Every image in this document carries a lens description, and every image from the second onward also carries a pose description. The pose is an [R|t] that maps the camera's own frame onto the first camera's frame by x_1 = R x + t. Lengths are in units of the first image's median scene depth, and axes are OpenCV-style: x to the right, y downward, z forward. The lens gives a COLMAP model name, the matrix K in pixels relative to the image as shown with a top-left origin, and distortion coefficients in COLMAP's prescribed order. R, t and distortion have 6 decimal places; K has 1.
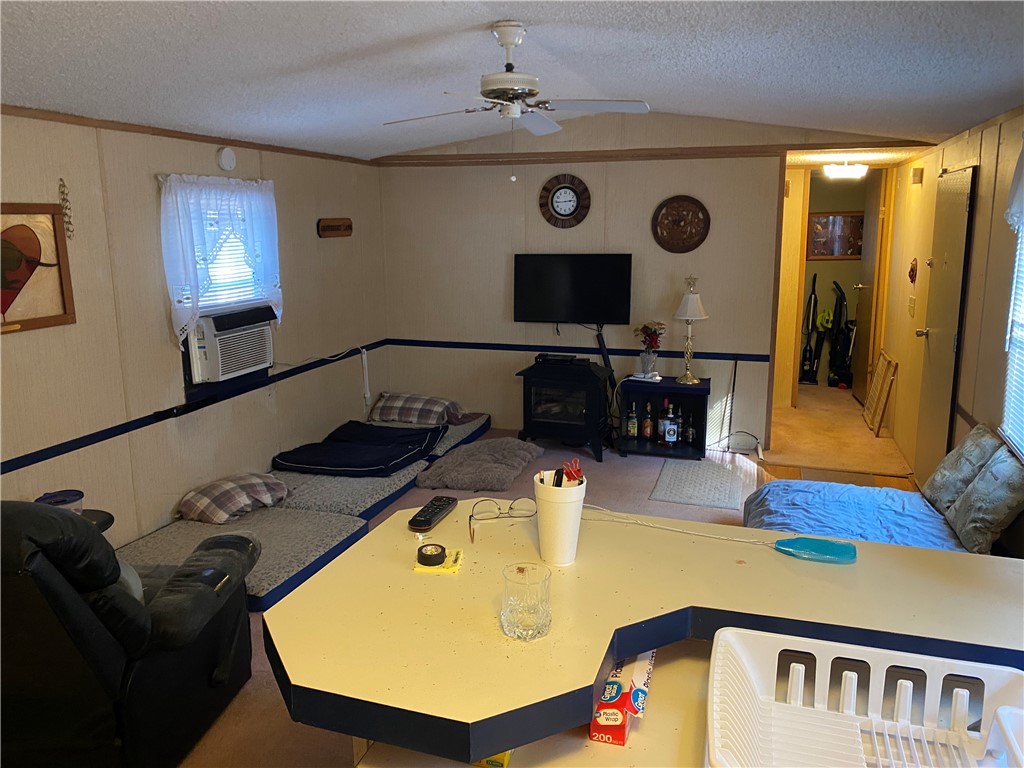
lens RADIAL K [[782.7, 0, 510.1], [0, 782.7, 369.5], [0, 0, 1]] dist [0.044878, -0.037032]
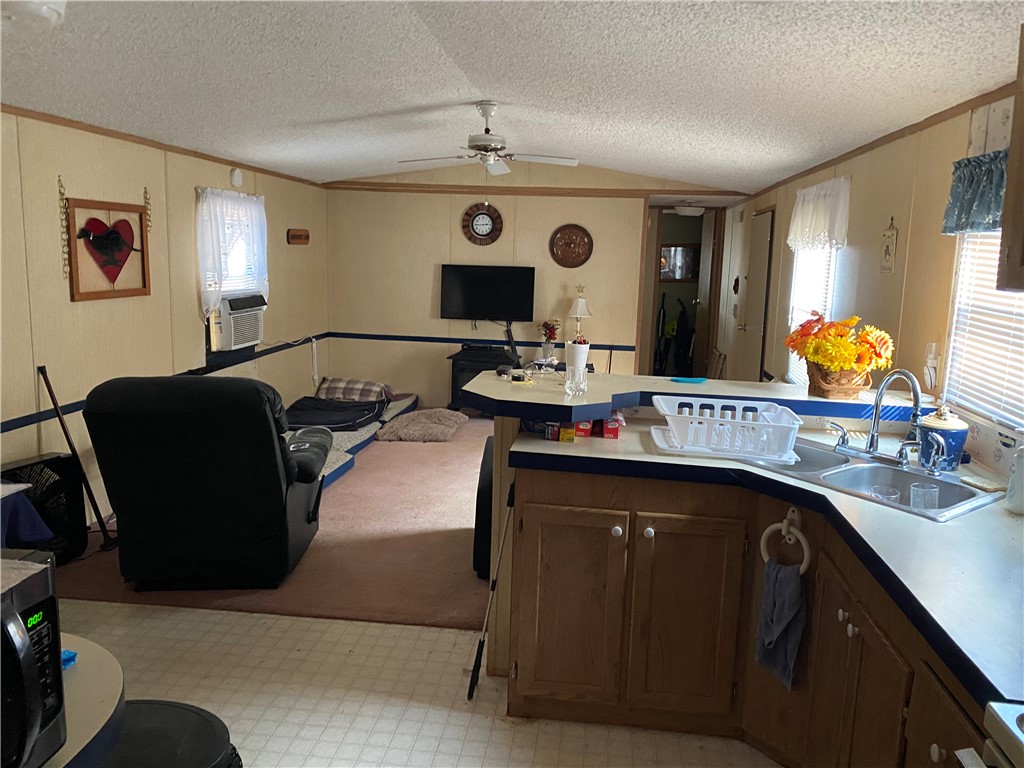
lens RADIAL K [[776.8, 0, 515.1], [0, 776.8, 379.3], [0, 0, 1]] dist [0.002865, -0.023717]
pose [[0.981082, 0.009165, 0.193376, -0.123956], [-0.004320, 0.999666, -0.025461, 0.070977], [-0.193545, 0.024144, 0.980794, -0.248593]]
